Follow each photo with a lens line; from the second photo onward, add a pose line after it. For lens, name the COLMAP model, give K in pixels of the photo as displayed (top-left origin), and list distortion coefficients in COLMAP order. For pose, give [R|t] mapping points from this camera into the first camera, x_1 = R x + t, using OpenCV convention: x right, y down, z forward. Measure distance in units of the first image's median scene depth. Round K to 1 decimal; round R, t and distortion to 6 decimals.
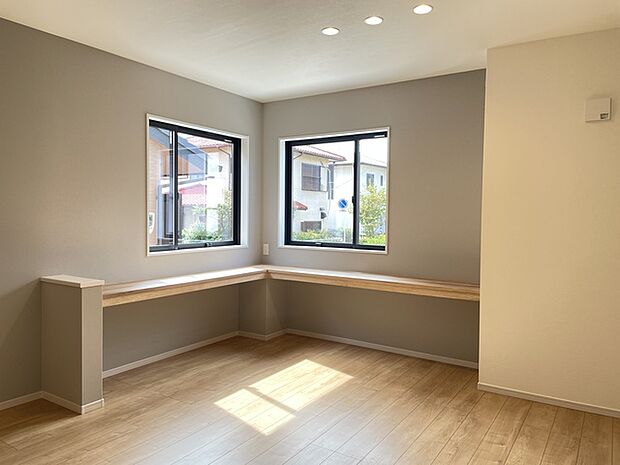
lens RADIAL K [[463.0, 0, 310.5], [0, 463.0, 229.6], [0, 0, 1]] dist [0.047489, -0.001856]
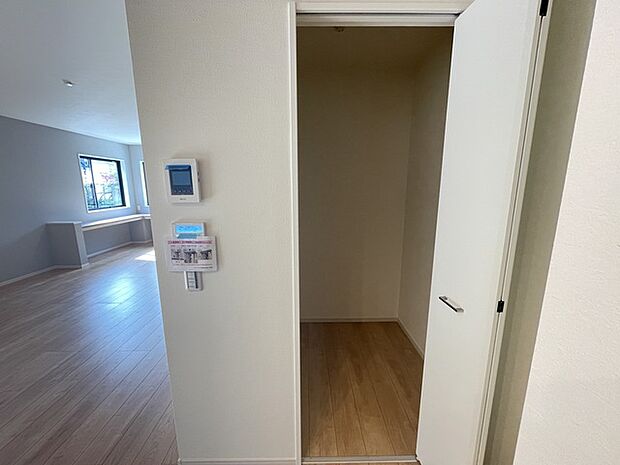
lens RADIAL K [[251.2, 0, 309.3], [0, 251.2, 233.1], [0, 0, 1]] dist [-0.000364, -0.000205]
pose [[0.833021, -0.113535, 0.541466, -0.085604], [0.029040, 0.986340, 0.162140, -0.015052], [-0.552478, -0.119342, 0.824940, -0.625720]]
